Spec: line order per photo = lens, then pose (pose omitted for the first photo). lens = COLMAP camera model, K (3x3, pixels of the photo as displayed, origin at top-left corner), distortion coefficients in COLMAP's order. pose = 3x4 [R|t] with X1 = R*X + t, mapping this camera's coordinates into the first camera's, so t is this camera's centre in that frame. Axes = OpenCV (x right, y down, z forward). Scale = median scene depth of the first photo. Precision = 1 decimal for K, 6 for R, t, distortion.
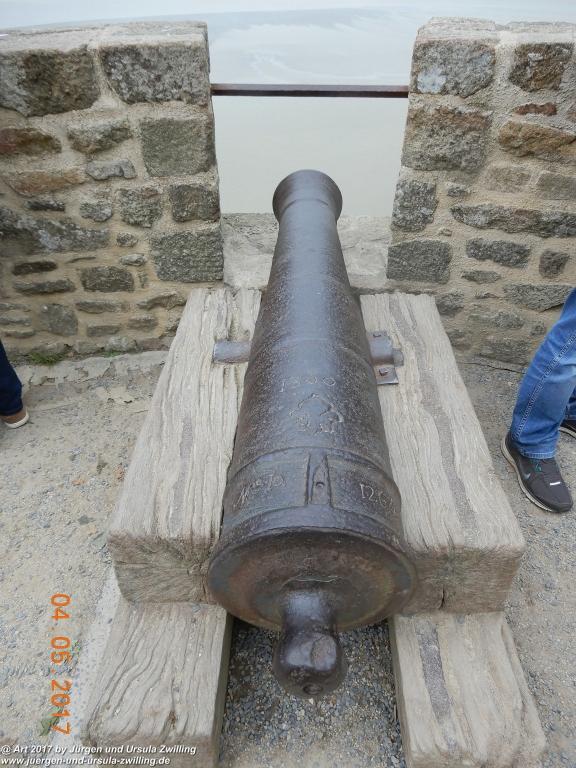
lens RADIAL K [[541.3, 0, 288.7], [0, 541.3, 384.4], [0, 0, 1]] dist [-0.003039, 0.004857]
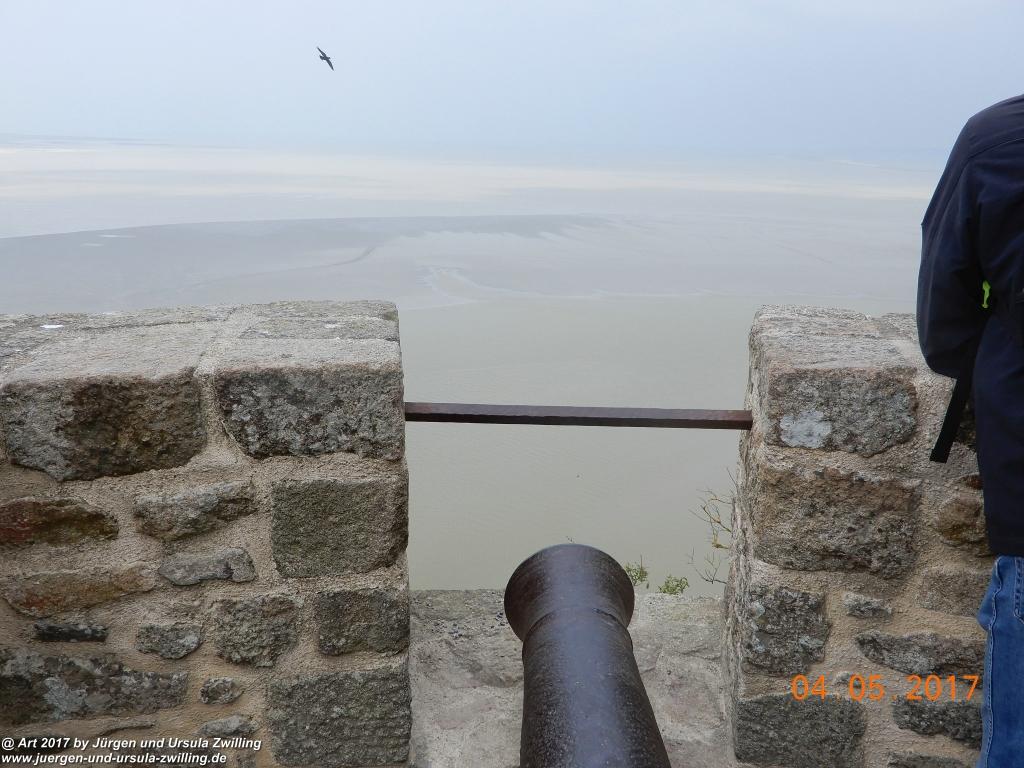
lens RADIAL K [[871.8, 0, 510.8], [0, 871.8, 384.9], [0, 0, 1]] dist [-0.016505, 0.009499]
pose [[0.999137, 0.008205, 0.040729, -0.071924], [0.008835, 0.915922, -0.401258, -0.217757], [-0.040597, 0.401272, 0.915059, 0.148533]]
